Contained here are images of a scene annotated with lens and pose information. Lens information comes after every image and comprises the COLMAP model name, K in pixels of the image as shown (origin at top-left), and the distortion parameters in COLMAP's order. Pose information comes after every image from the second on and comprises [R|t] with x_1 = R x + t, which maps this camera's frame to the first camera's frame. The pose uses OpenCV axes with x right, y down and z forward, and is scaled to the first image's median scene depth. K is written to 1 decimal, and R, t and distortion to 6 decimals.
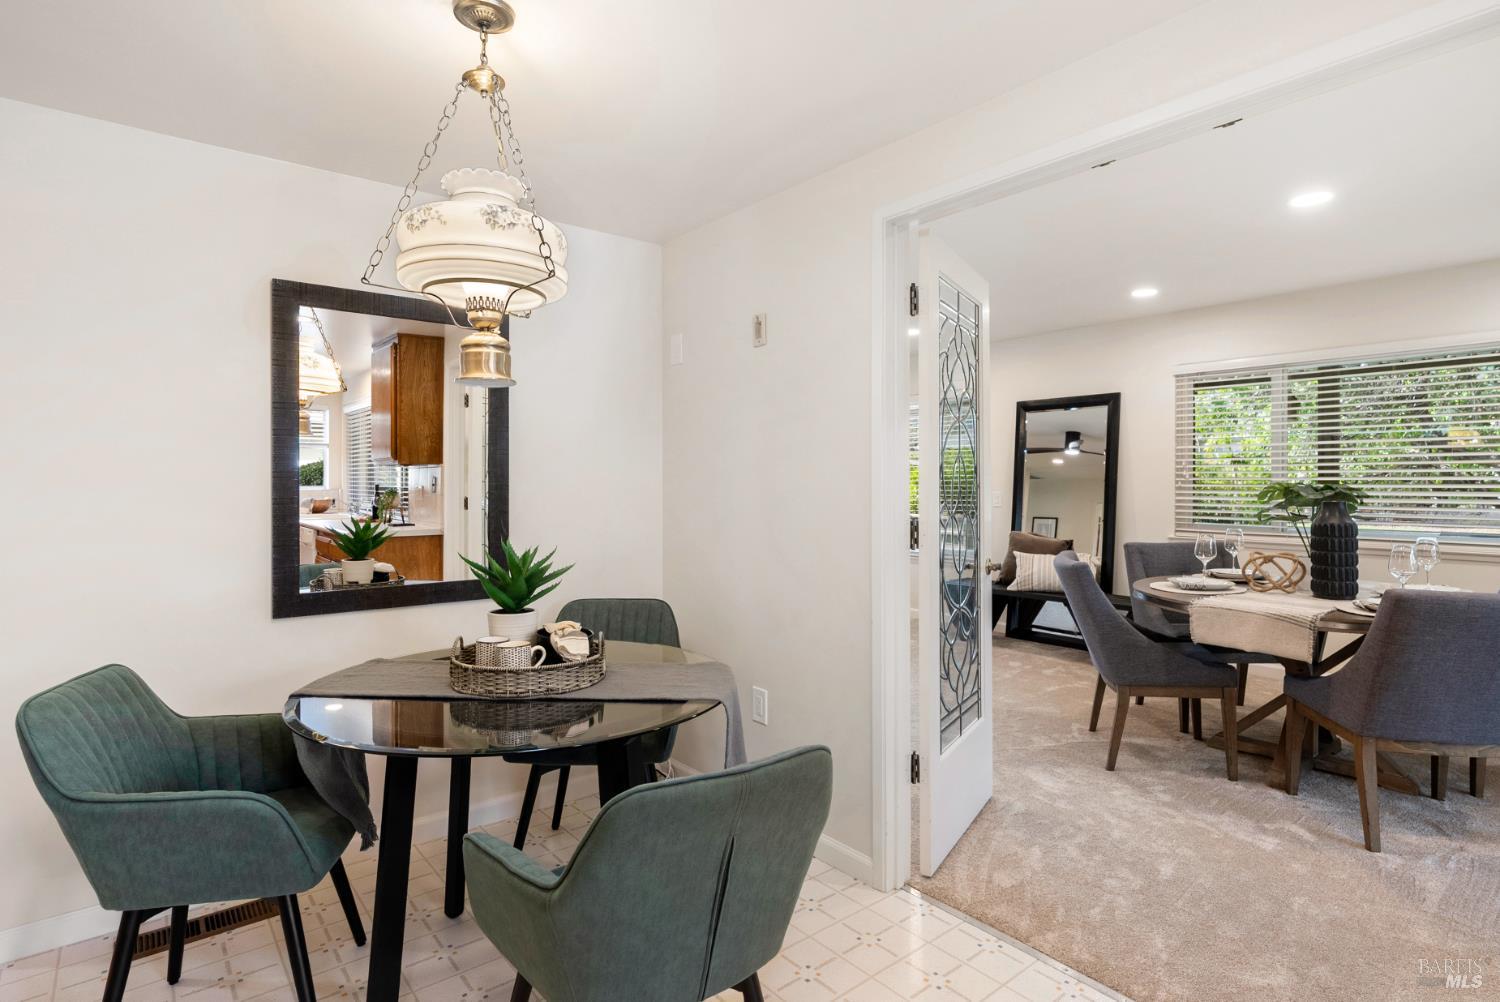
lens RADIAL K [[782.2, 0, 752.0], [0, 782.2, 491.4], [0, 0, 1]] dist [0.002153, 0.002121]
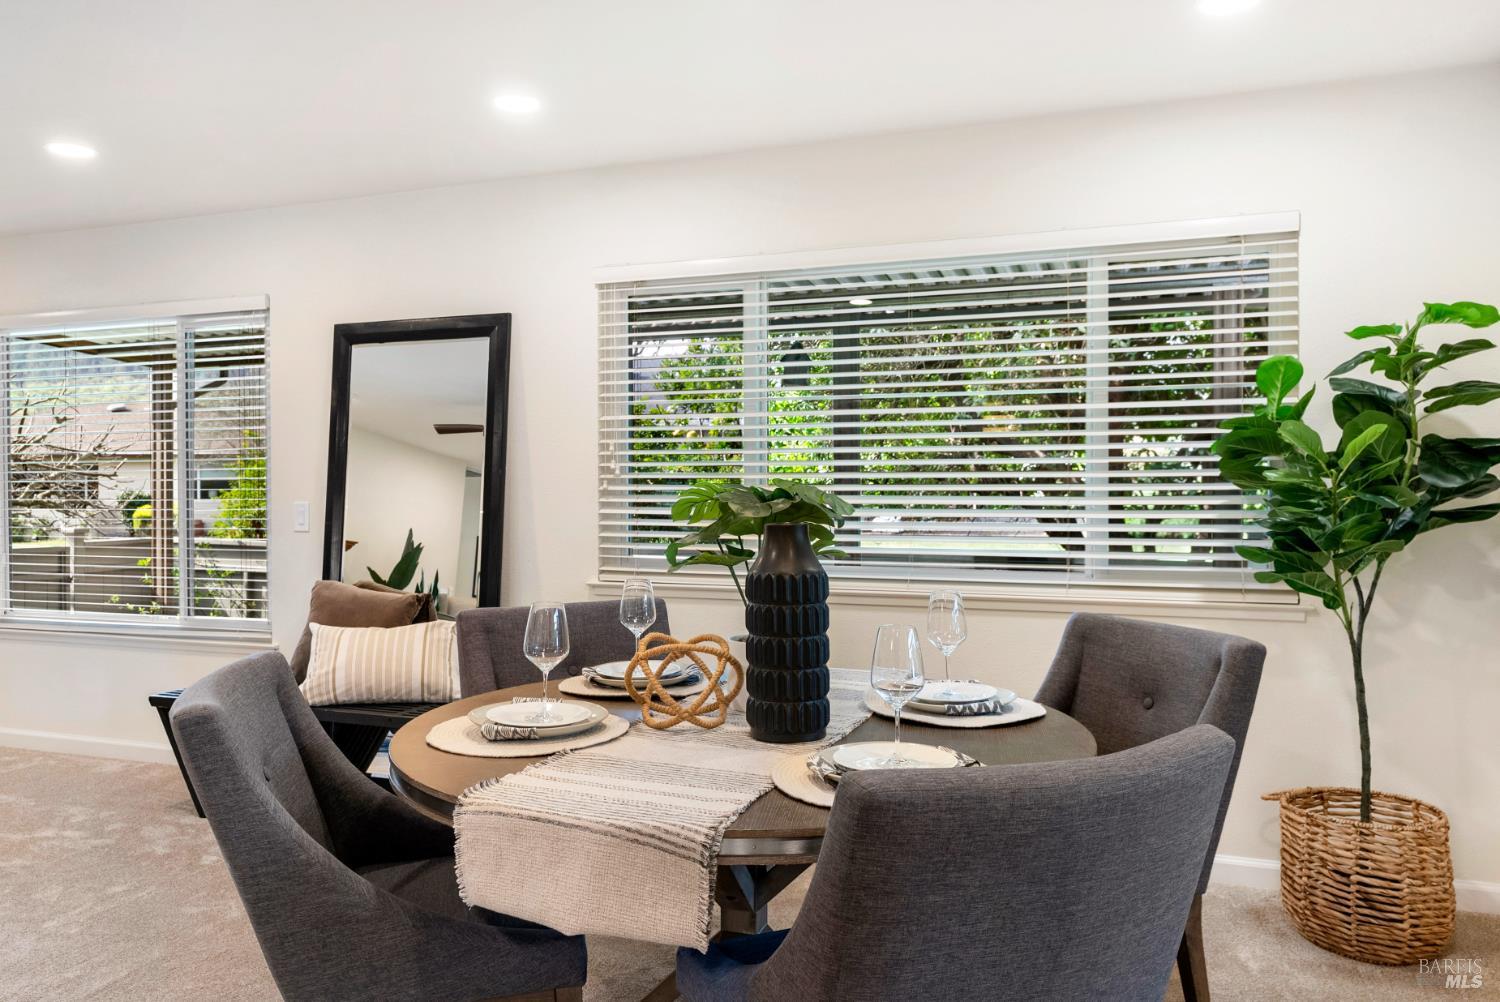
lens RADIAL K [[1159.7, 0, 750.0], [0, 1159.7, 501.0], [0, 0, 1]] dist [0.003276, 0.002373]
pose [[0.865275, -0.009960, 0.501199, 0.288184], [0.007577, 0.999948, 0.006791, -0.003978], [-0.501240, -0.002078, 0.865306, 0.318297]]
